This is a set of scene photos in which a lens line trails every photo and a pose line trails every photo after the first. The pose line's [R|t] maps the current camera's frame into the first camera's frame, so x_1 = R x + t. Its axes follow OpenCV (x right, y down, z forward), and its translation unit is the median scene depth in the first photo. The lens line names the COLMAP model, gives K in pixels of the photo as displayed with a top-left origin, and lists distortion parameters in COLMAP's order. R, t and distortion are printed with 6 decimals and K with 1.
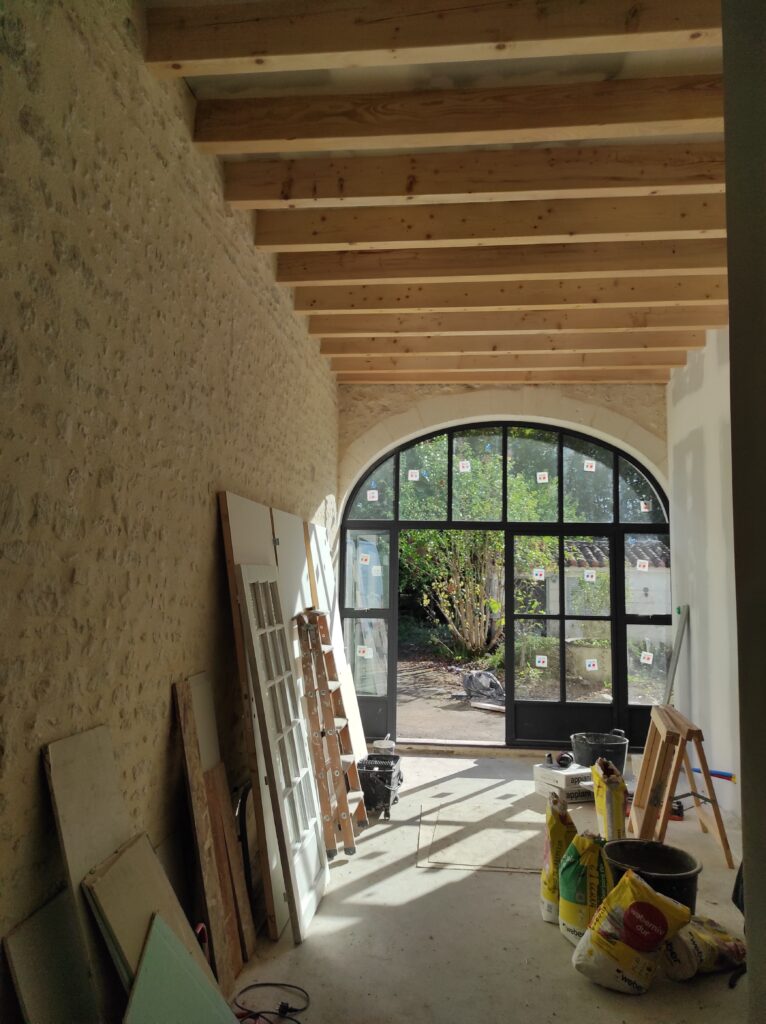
lens RADIAL K [[753.2, 0, 382.7], [0, 753.2, 512.2], [0, 0, 1]] dist [0.011990, 0.000469]
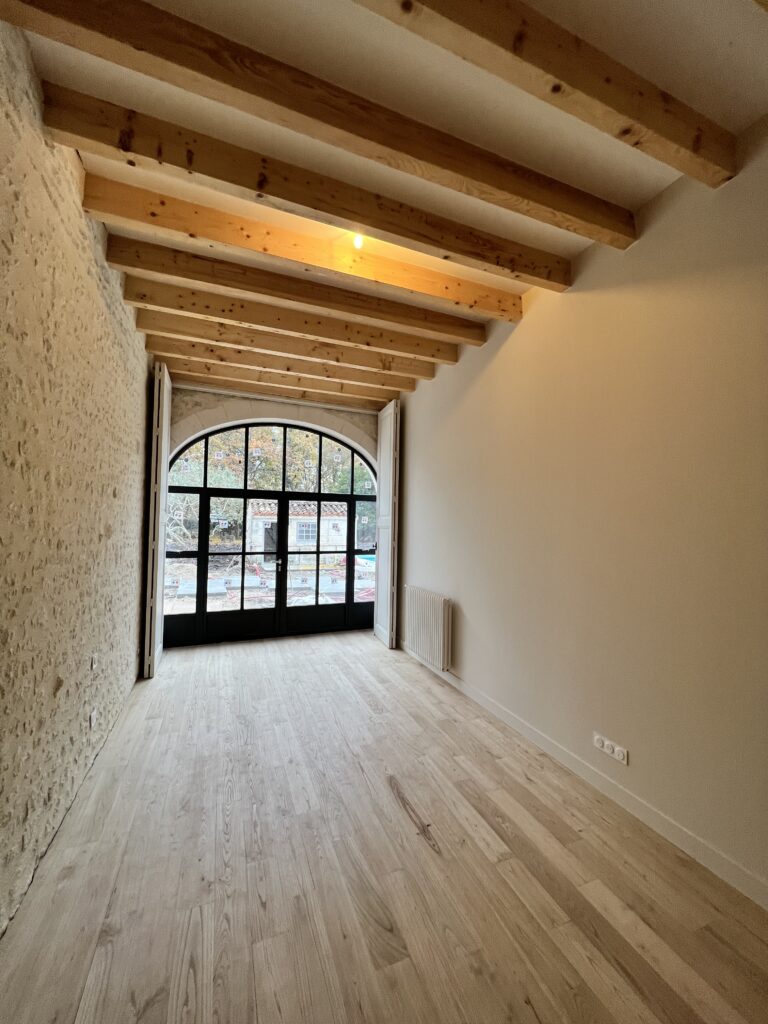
lens RADIAL K [[407.4, 0, 389.4], [0, 407.4, 510.7], [0, 0, 1]] dist [-0.003464, -0.000284]
pose [[0.881571, 0.009239, 0.471961, -0.050807], [-0.039927, 0.997685, 0.055051, -0.001552], [-0.470360, -0.067375, 0.879899, 0.258006]]
